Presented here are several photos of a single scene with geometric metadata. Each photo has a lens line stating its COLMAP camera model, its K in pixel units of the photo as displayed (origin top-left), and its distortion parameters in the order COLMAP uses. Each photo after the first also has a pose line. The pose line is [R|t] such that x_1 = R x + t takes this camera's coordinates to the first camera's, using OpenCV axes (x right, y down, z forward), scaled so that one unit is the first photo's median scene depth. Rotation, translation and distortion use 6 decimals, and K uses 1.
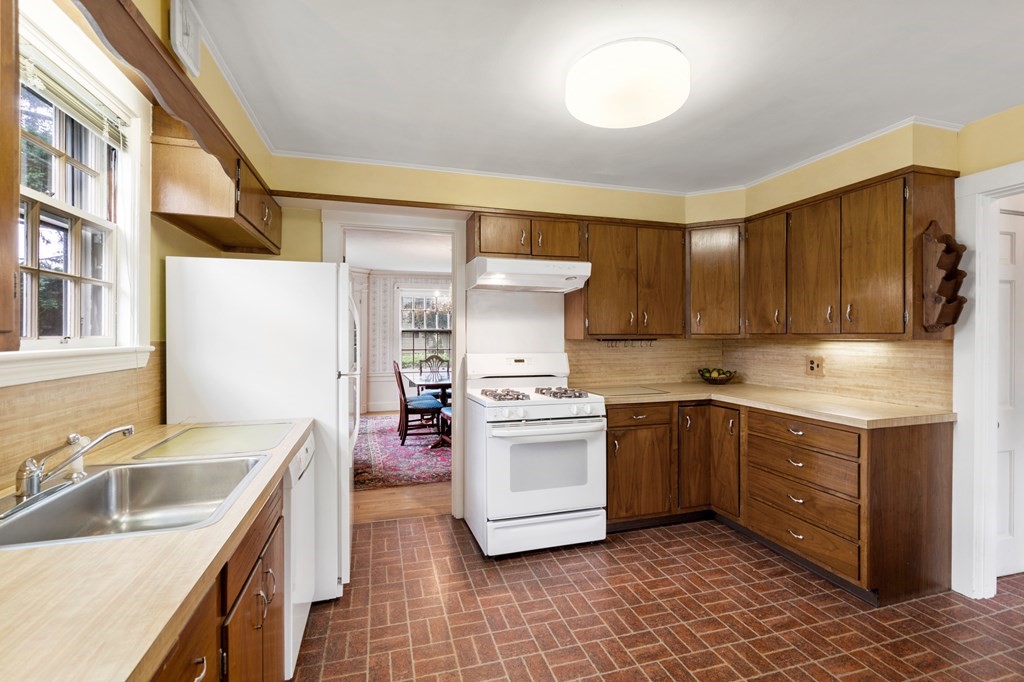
lens RADIAL K [[470.3, 0, 514.4], [0, 470.3, 337.3], [0, 0, 1]] dist [-0.004322, 0.000816]
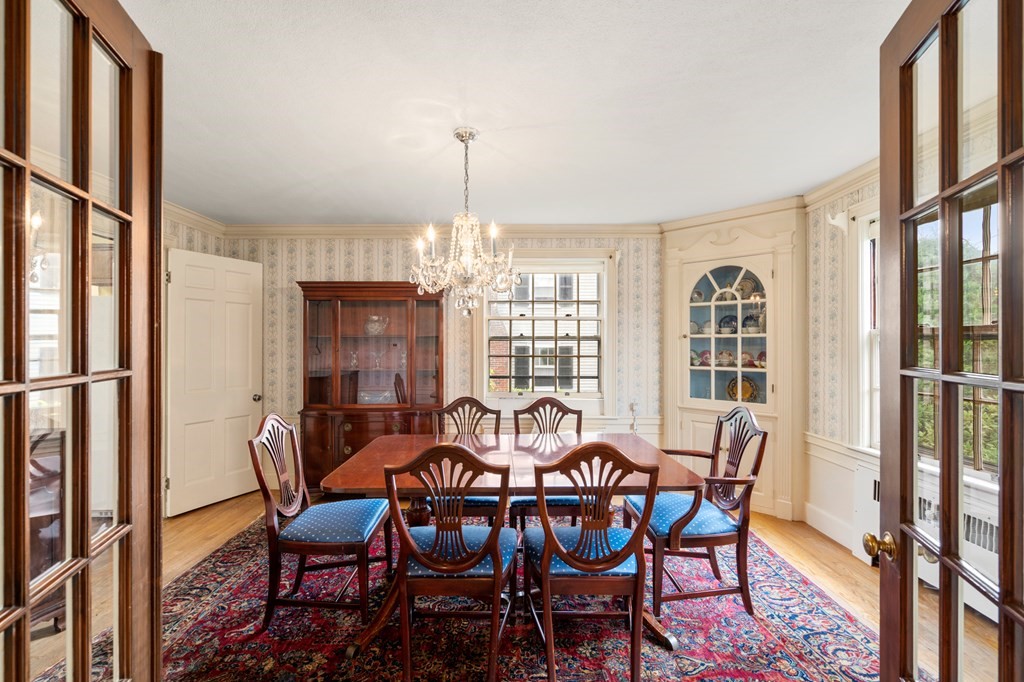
lens RADIAL K [[470.3, 0, 511.0], [0, 470.3, 341.9], [0, 0, 1]] dist [-0.004322, 0.000816]
pose [[-0.272974, -0.001593, -0.962020, 0.180112], [-0.001564, 0.999998, -0.001212, -0.007939], [0.962020, 0.001174, -0.272976, 0.854055]]
